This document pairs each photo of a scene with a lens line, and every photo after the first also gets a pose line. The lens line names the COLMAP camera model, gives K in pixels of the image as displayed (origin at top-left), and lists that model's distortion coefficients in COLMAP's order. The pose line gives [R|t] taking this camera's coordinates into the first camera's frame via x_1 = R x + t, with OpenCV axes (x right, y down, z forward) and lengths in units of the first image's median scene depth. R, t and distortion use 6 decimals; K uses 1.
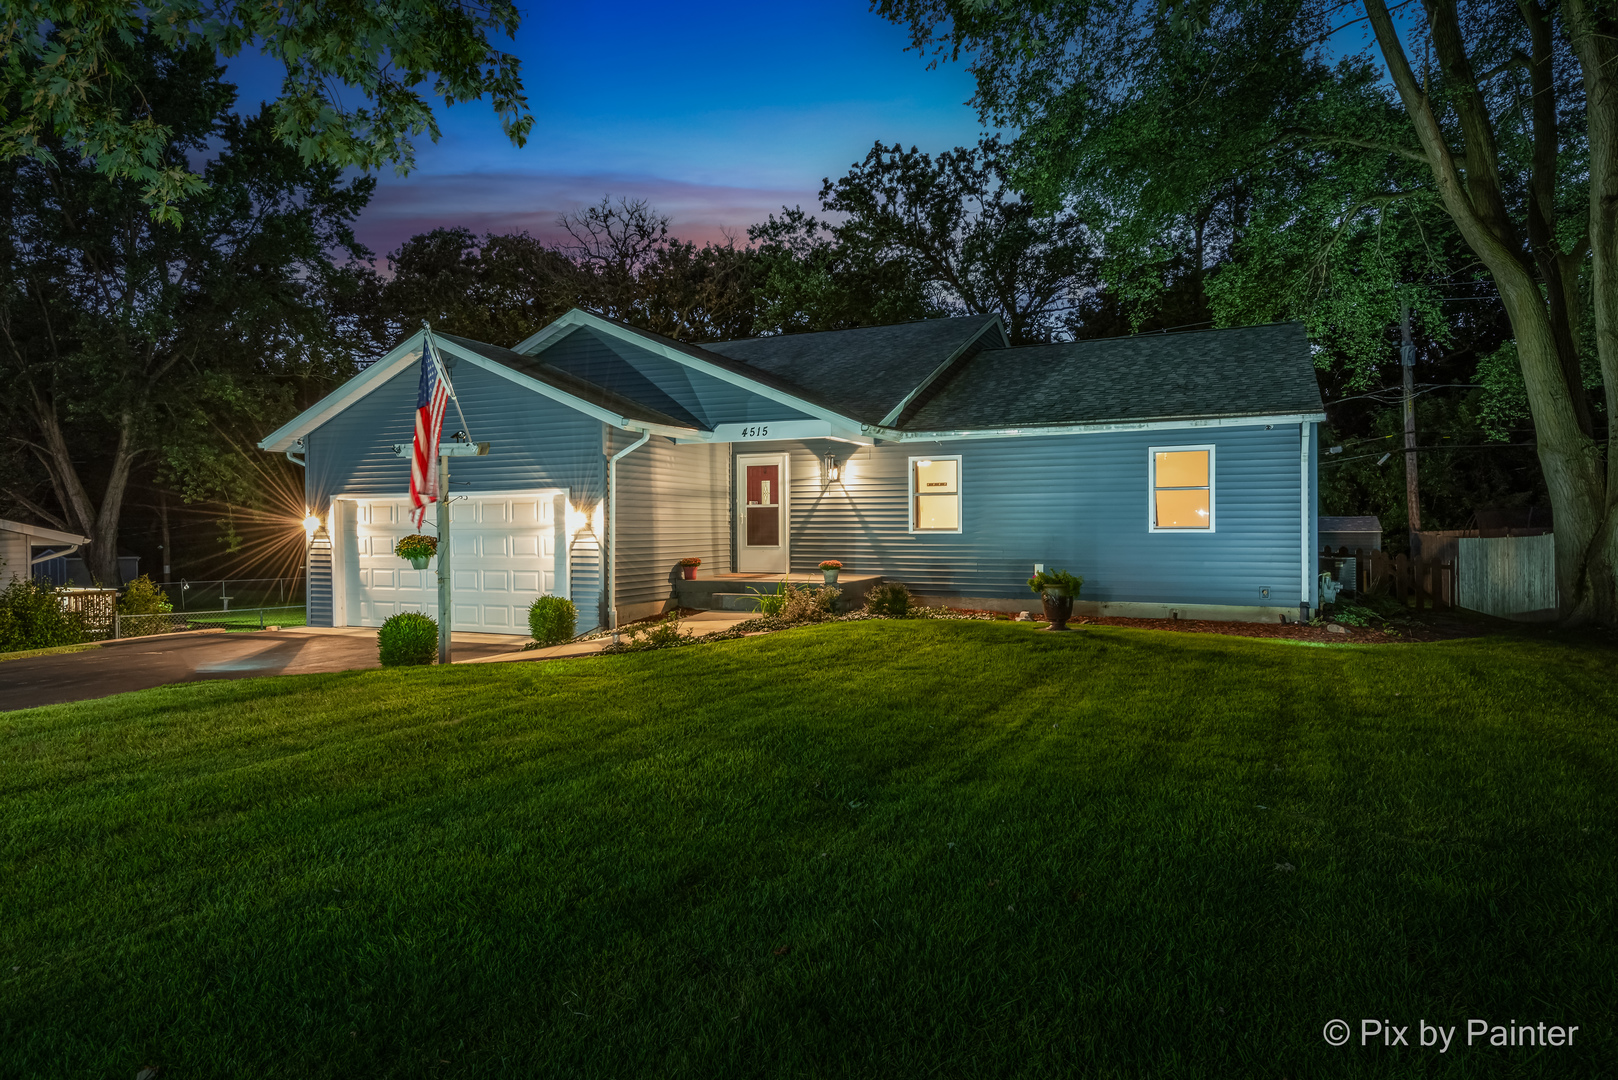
lens RADIAL K [[977.0, 0, 809.0], [0, 977.0, 539.5], [0, 0, 1]] dist [0.009161, -0.000459]
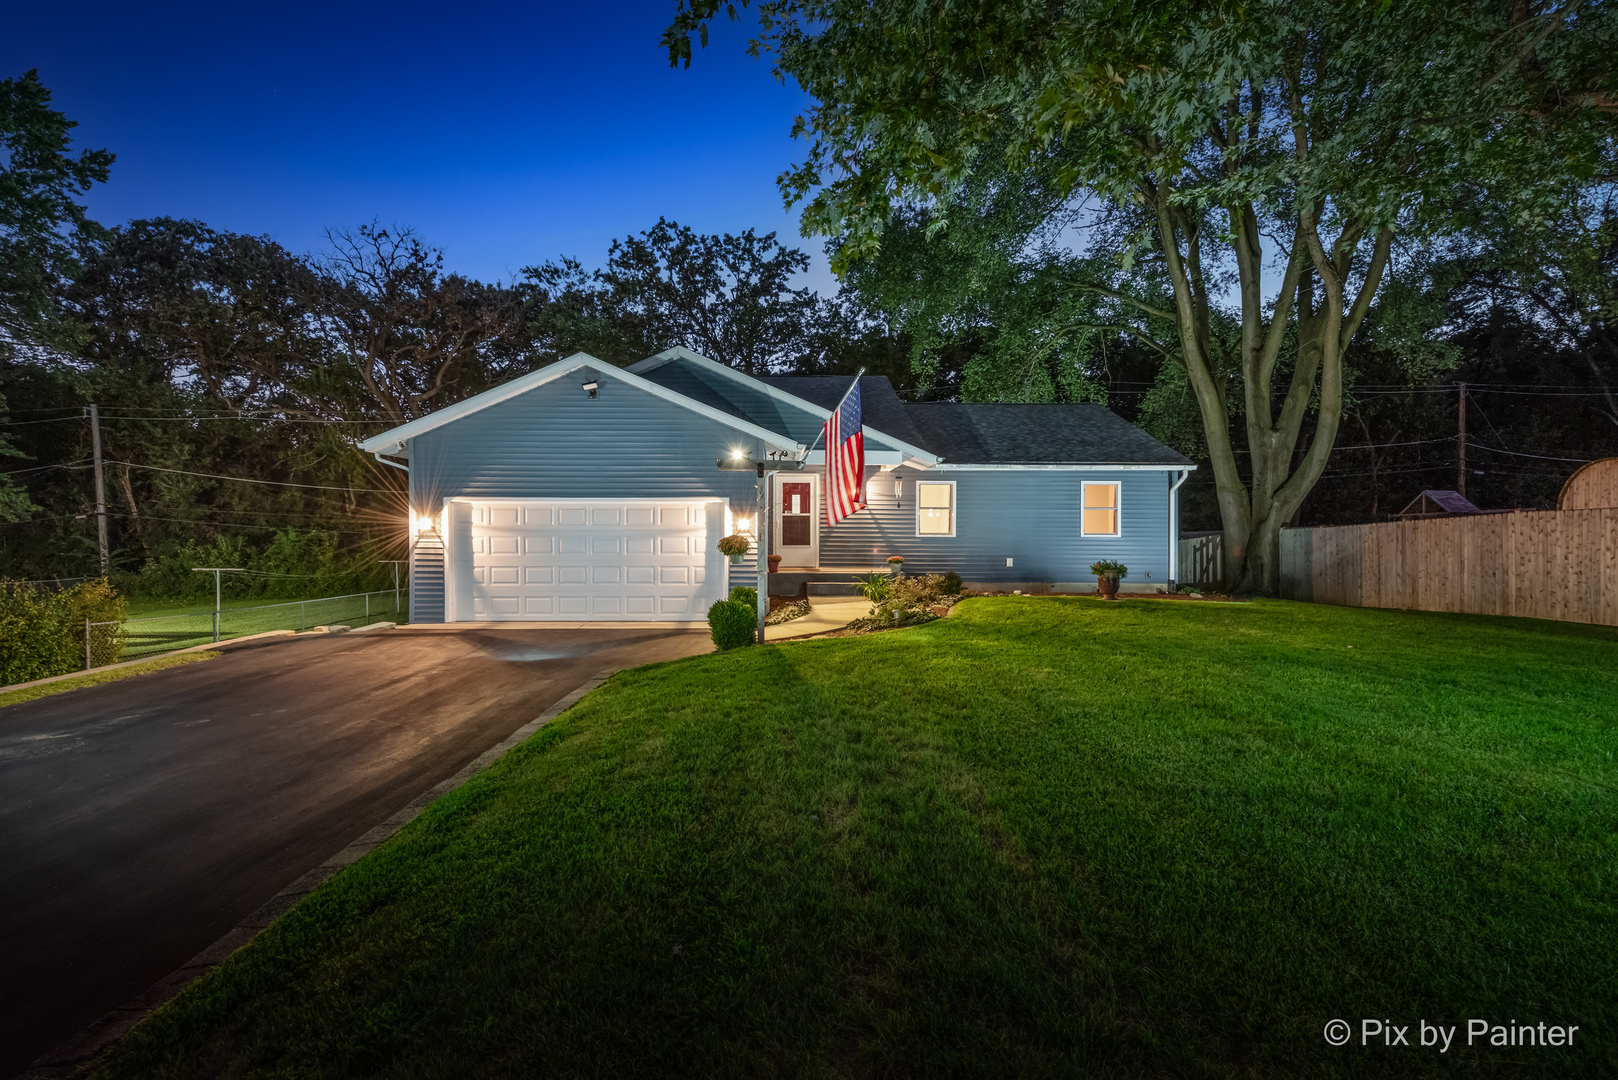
lens RADIAL K [[793.4, 0, 809.0], [0, 793.4, 539.3], [0, 0, 1]] dist [0.006530, 0.000102]
pose [[0.897699, 0.004004, 0.440592, -0.510424], [-0.002567, 0.999989, -0.003858, 0.002251], [-0.440602, 0.002333, 0.897699, 0.065014]]
